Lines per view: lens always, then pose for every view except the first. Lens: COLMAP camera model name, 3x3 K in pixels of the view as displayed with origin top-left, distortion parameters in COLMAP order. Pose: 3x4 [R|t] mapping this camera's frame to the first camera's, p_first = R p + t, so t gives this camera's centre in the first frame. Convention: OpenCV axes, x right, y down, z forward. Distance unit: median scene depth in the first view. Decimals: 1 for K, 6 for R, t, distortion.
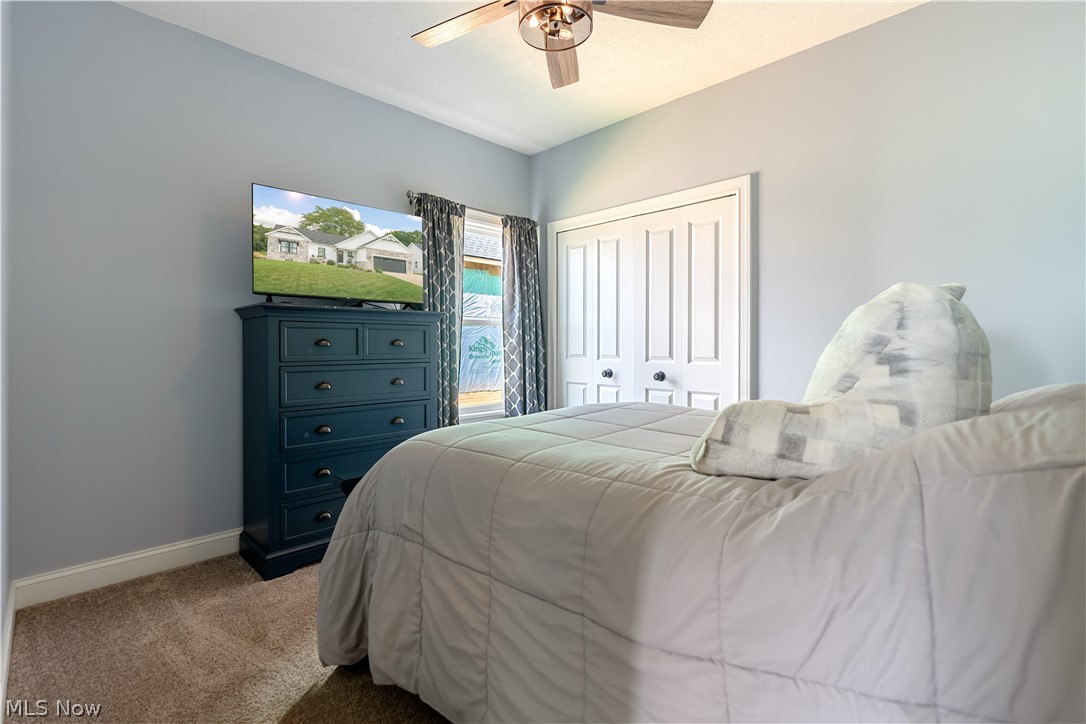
lens RADIAL K [[494.8, 0, 547.2], [0, 494.8, 359.2], [0, 0, 1]] dist [0.001457, 0.000284]
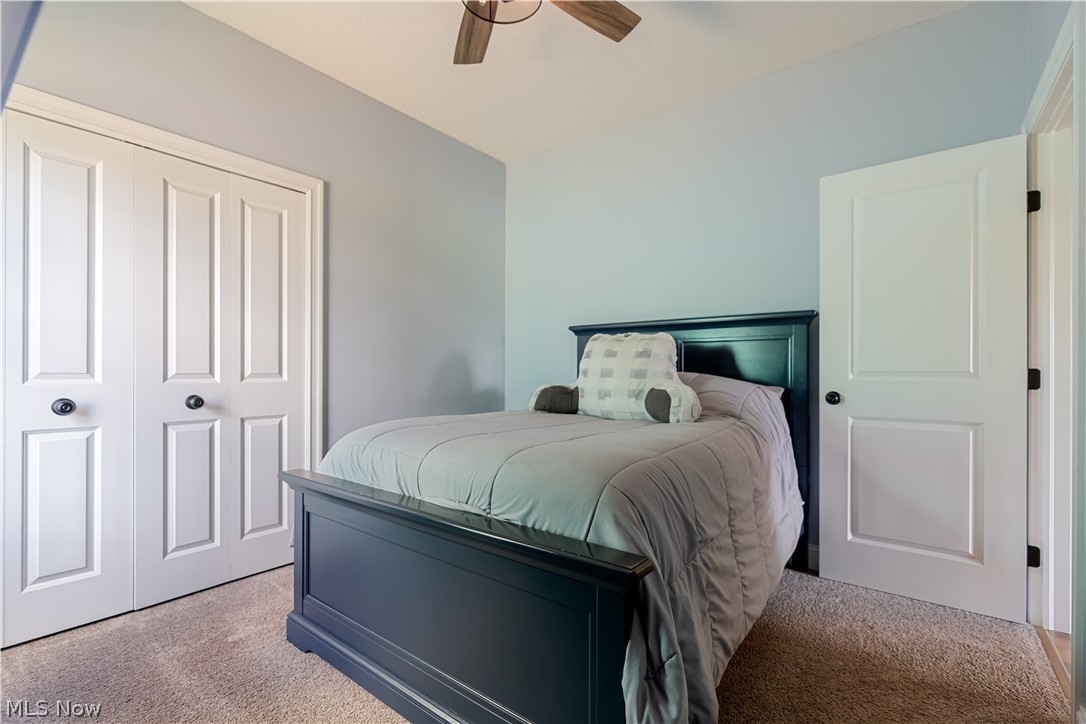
lens RADIAL K [[494.8, 0, 544.1], [0, 494.8, 360.4], [0, 0, 1]] dist [0.001457, 0.000284]
pose [[-0.080377, 0.003987, 0.996757, -0.508104], [0.013815, 0.999900, -0.002886, -0.015429], [-0.996669, 0.013538, -0.080424, 0.574991]]
